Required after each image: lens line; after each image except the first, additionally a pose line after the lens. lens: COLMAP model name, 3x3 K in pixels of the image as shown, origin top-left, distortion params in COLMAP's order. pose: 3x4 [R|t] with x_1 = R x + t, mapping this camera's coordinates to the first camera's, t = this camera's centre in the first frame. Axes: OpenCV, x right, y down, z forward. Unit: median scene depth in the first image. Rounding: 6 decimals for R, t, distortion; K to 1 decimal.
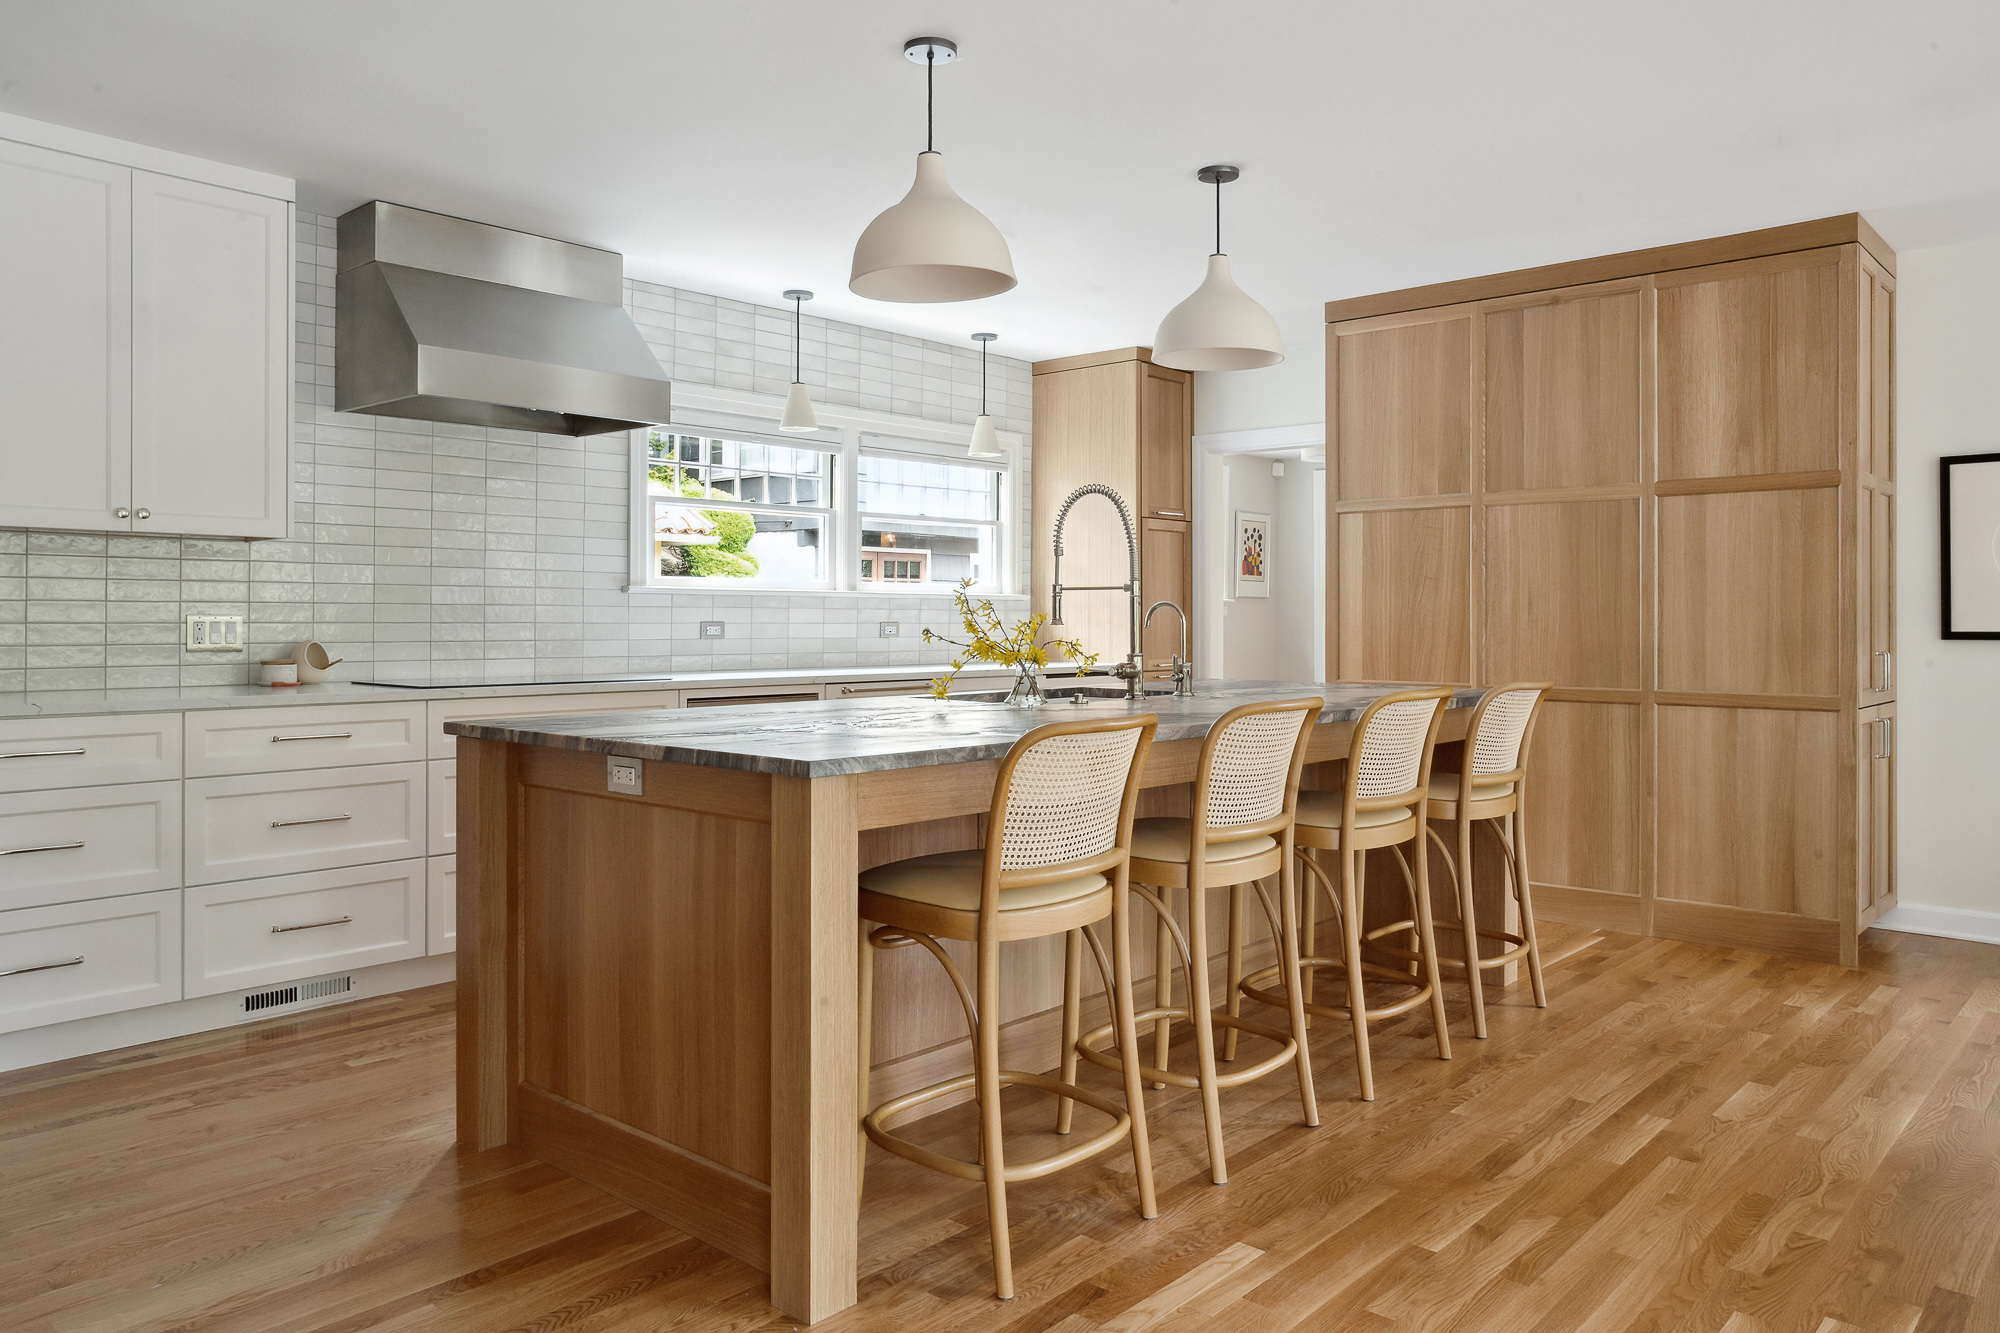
lens RADIAL K [[1385.8, 0, 1042.3], [0, 1385.8, 621.1], [0, 0, 1]] dist [-0.030012, 0.031932]
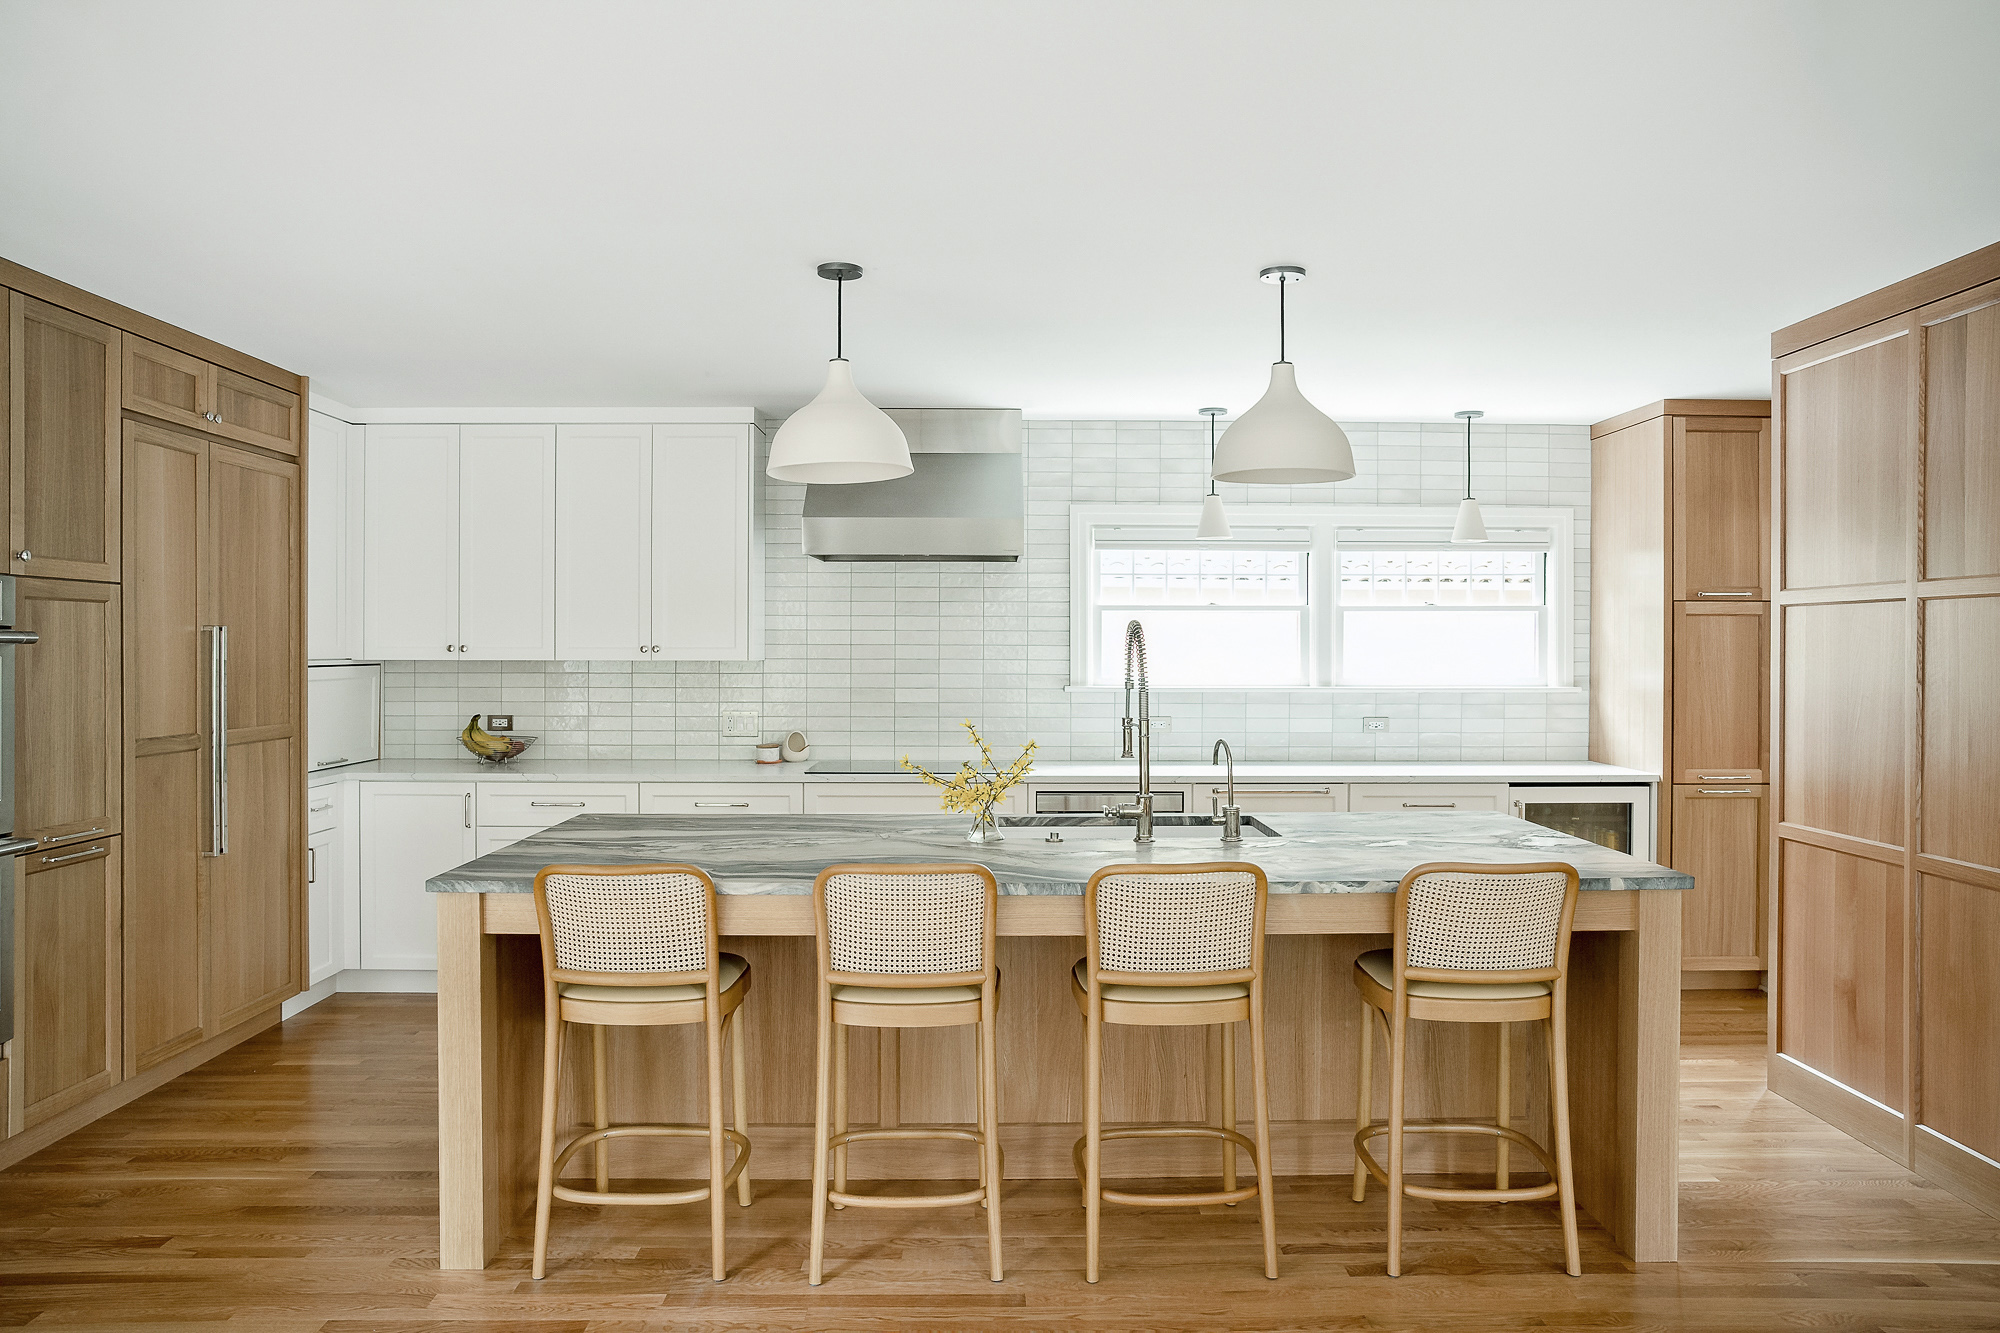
lens RADIAL K [[1354.3, 0, 1021.2], [0, 1354.3, 652.1], [0, 0, 1]] dist [-0.064139, 0.054159]
pose [[0.671750, 0.005908, -0.740754, 0.557899], [-0.003513, 0.999982, 0.004790, -0.063807], [0.740769, -0.000616, 0.671759, 0.224343]]
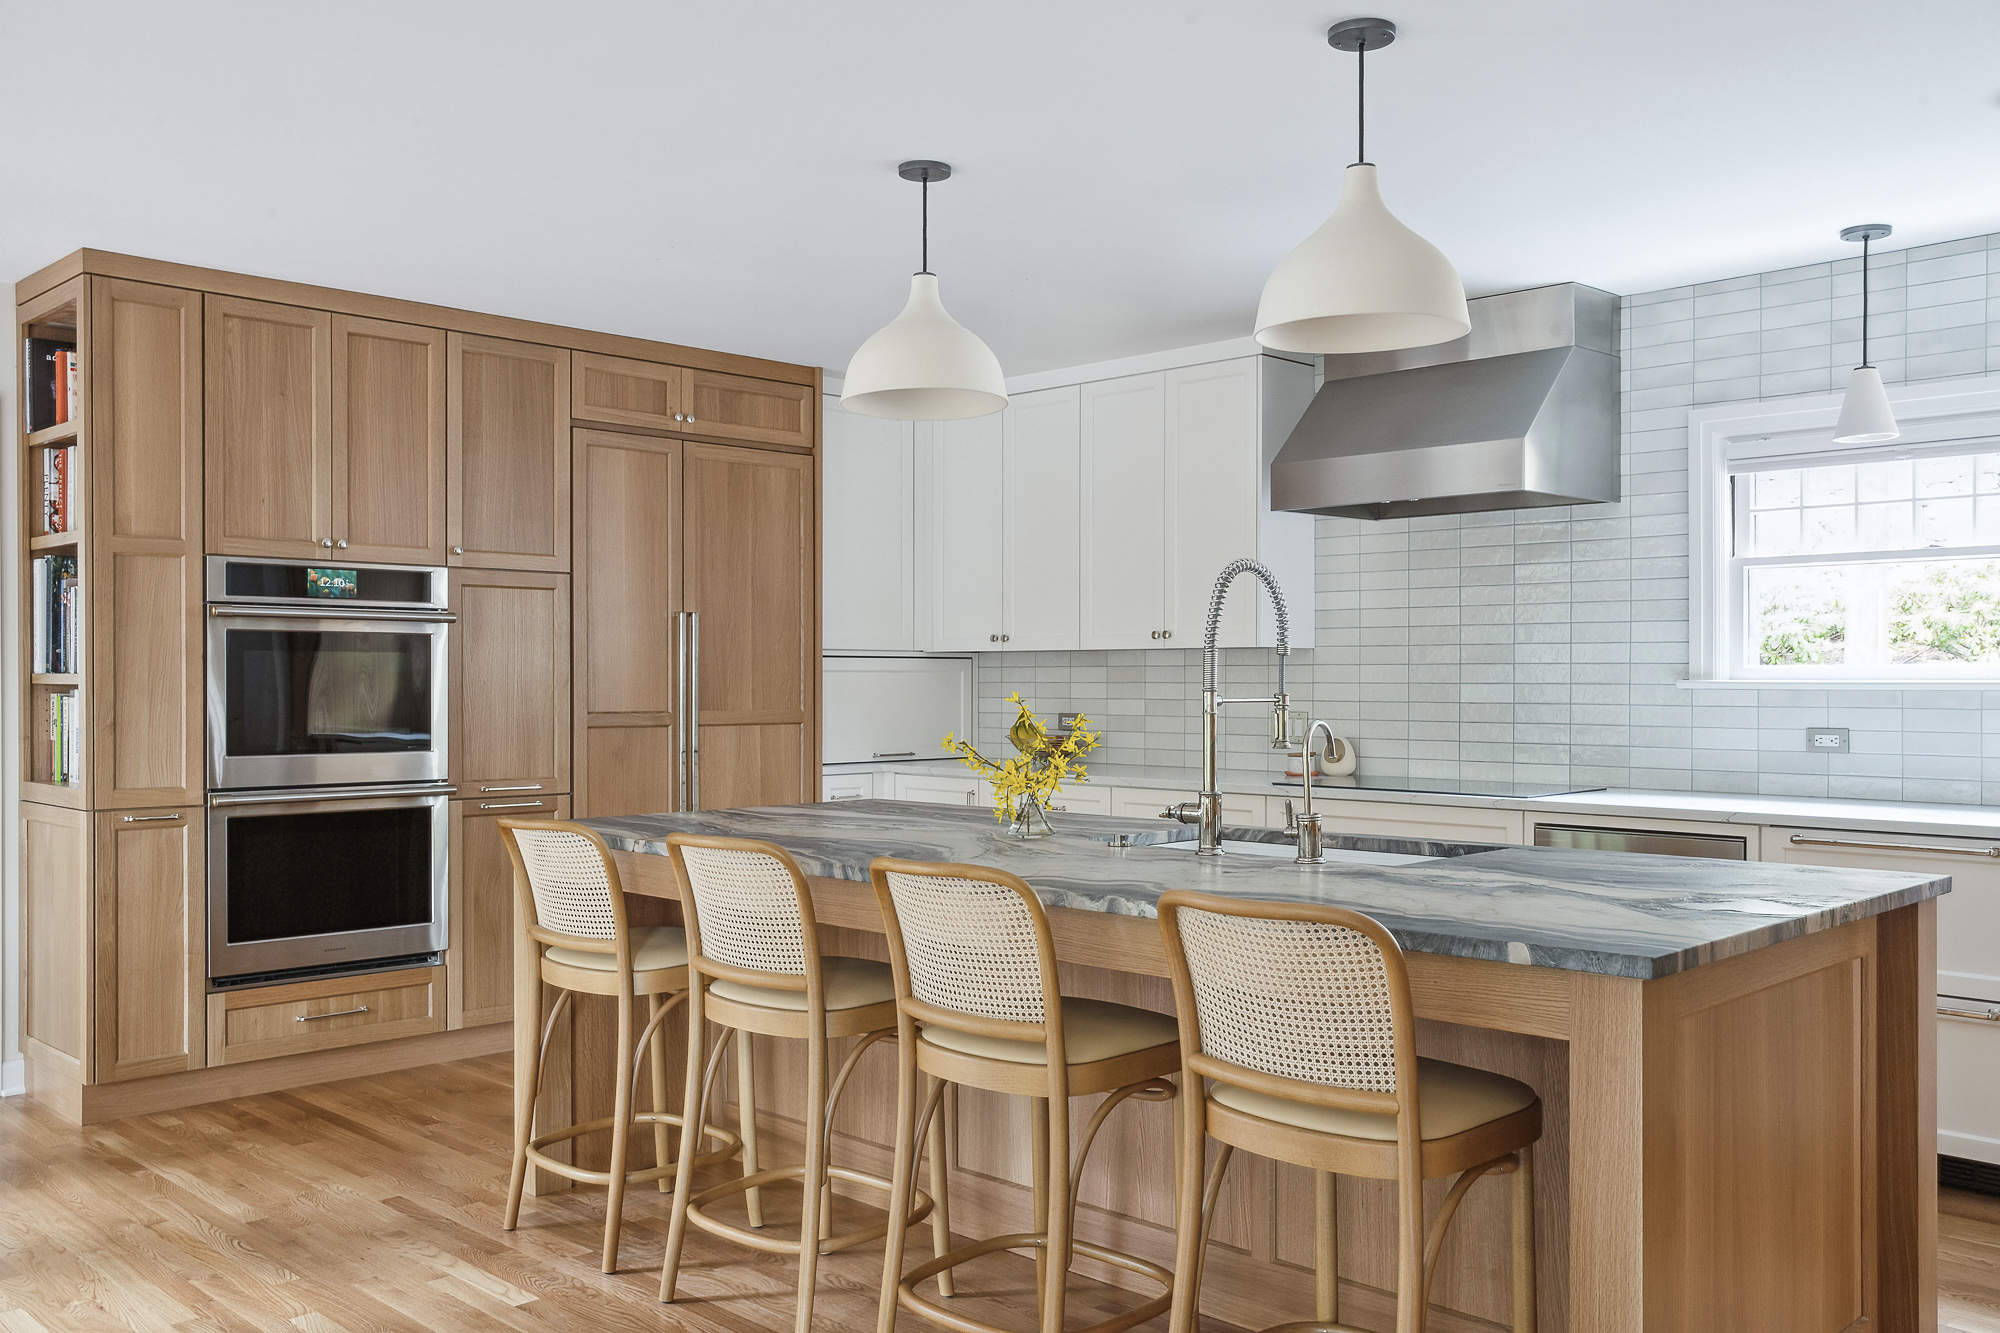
lens RADIAL K [[1729.9, 0, 1016.2], [0, 1729.9, 699.2], [0, 0, 1]] dist [-0.013996, 0.025836]
pose [[-0.068424, 0.012230, -0.997581, 0.759972], [-0.001121, 0.999923, 0.012335, -0.028258], [0.997656, 0.001963, -0.068405, 0.744444]]
